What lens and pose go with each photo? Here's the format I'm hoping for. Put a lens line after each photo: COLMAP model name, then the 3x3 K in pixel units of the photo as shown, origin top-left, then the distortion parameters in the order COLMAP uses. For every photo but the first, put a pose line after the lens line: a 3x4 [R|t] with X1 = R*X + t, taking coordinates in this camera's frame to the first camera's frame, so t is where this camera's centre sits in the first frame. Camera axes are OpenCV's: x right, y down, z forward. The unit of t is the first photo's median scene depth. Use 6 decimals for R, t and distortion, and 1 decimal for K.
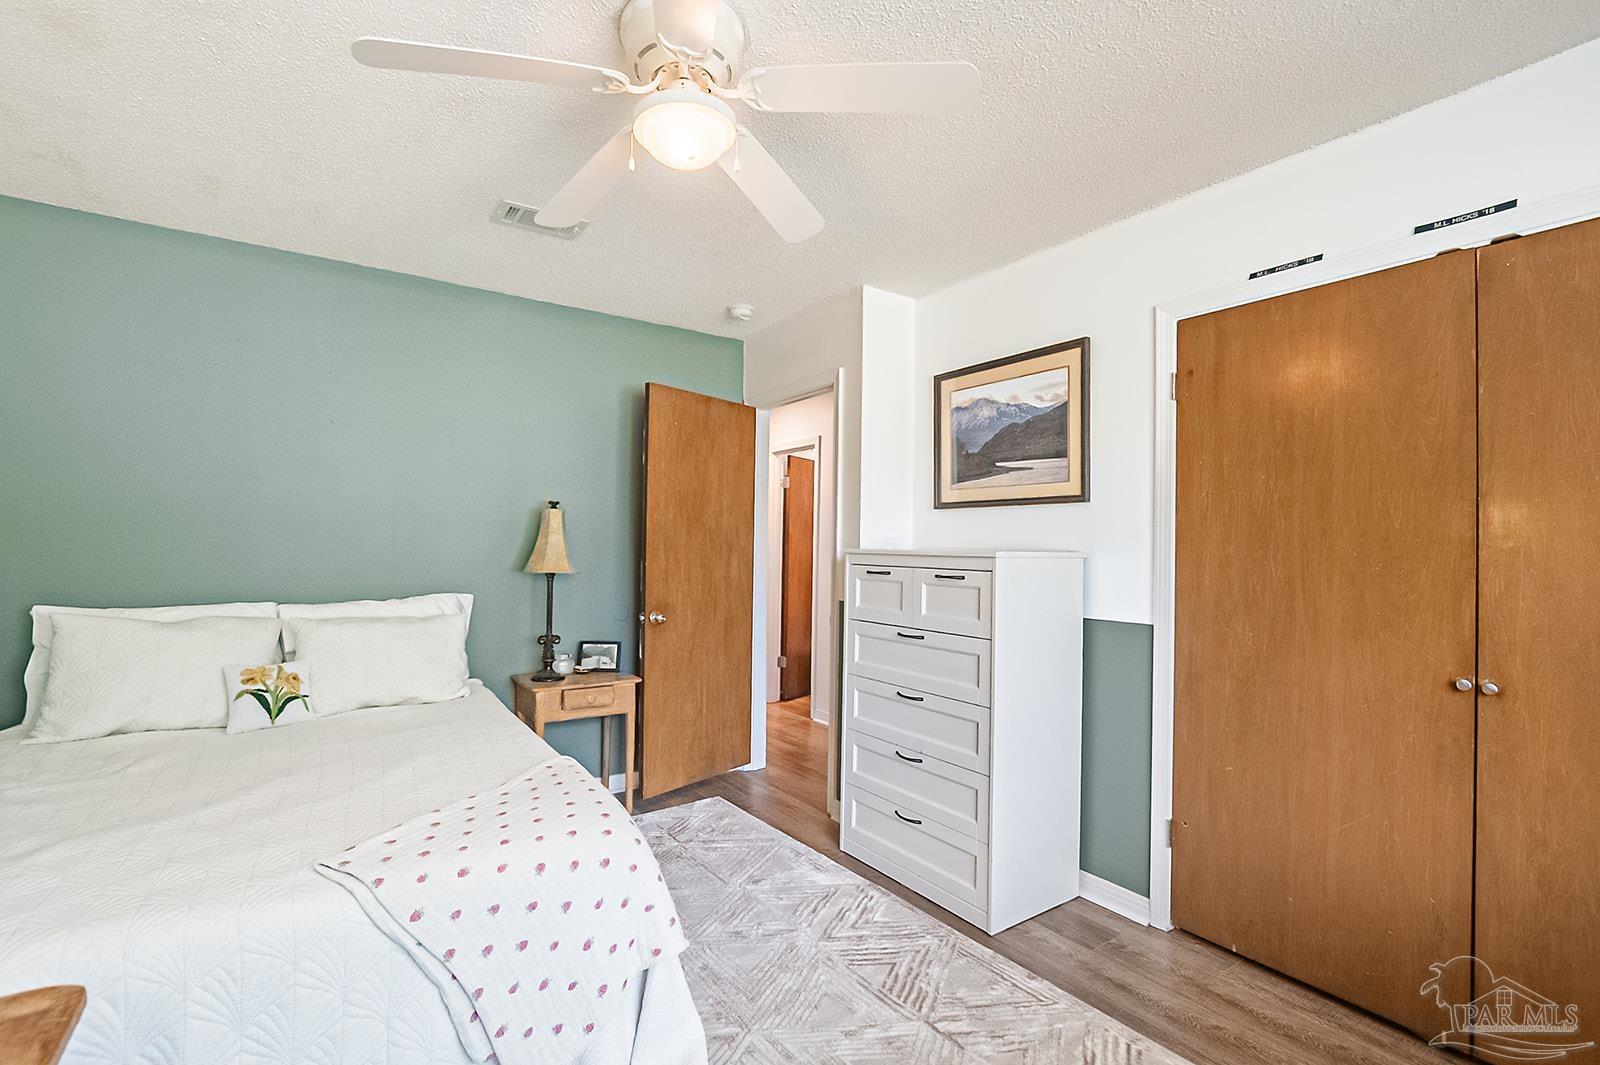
lens RADIAL K [[711.7, 0, 809.2], [0, 711.7, 536.3], [0, 0, 1]] dist [-0.016620, 0.000434]
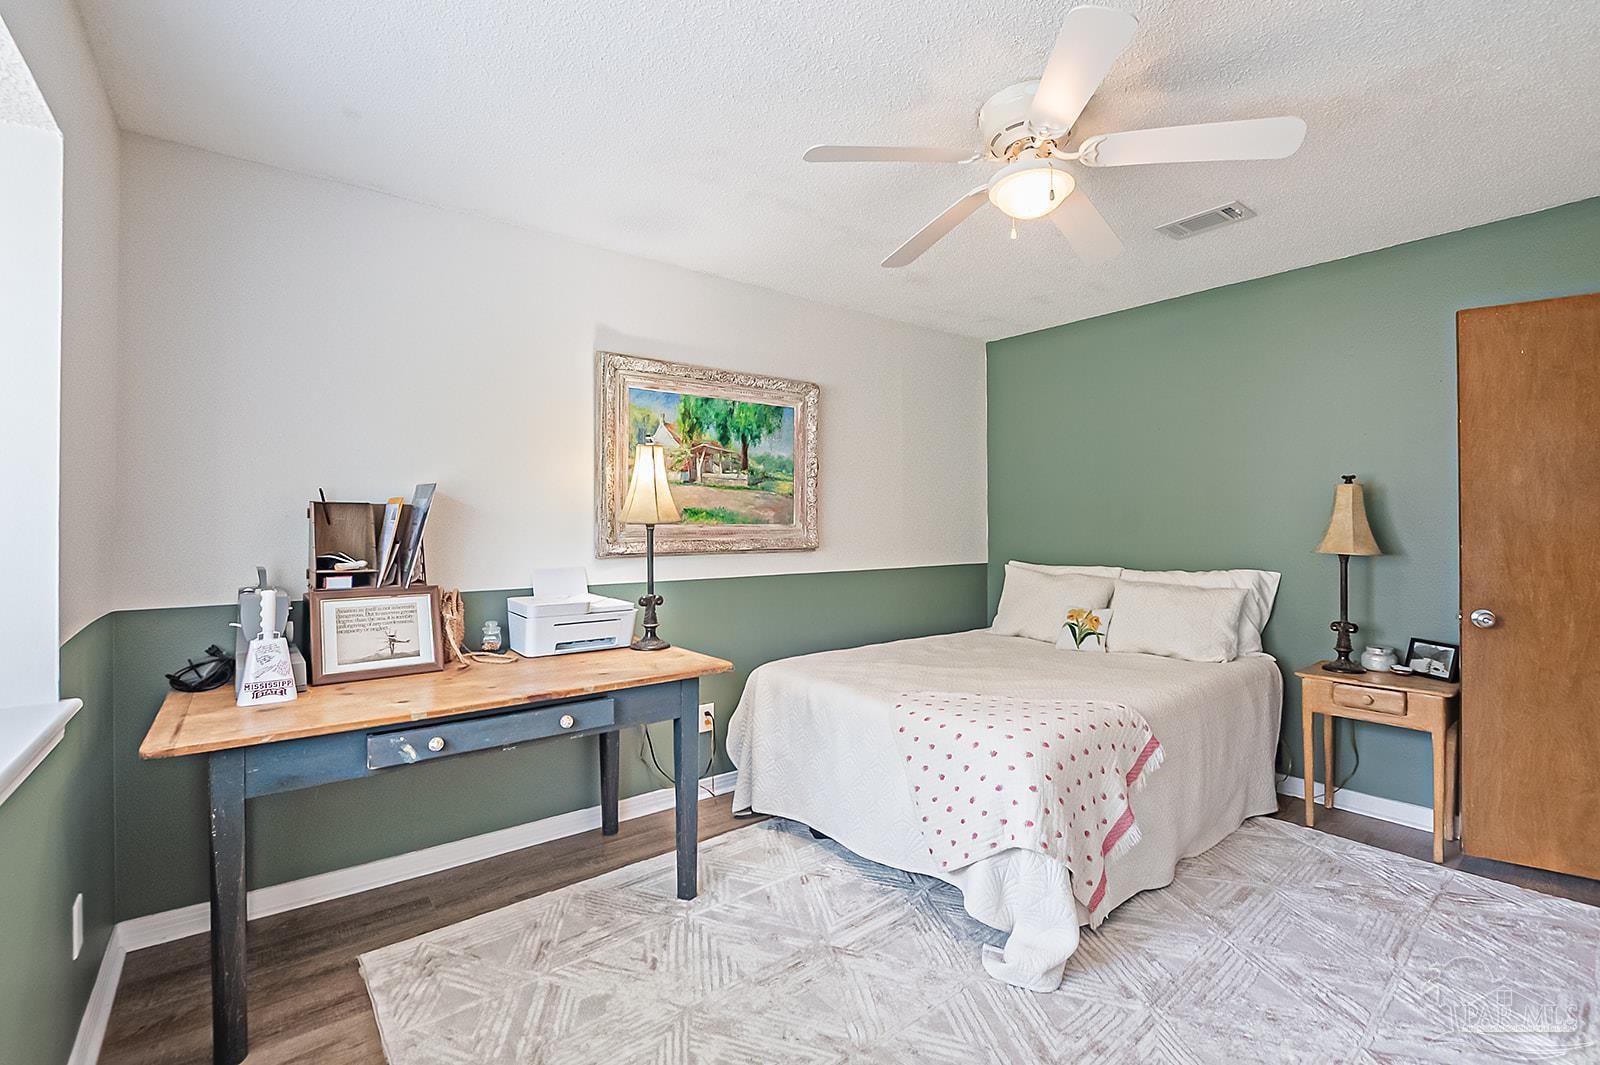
lens RADIAL K [[711.7, 0, 809.2], [0, 711.7, 536.3], [0, 0, 1]] dist [-0.016620, 0.000434]
pose [[0.056886, 0.002041, -0.998379, 0.510276], [0.017405, 0.999844, 0.003036, 0.015494], [0.998229, -0.017549, 0.056842, 0.277274]]
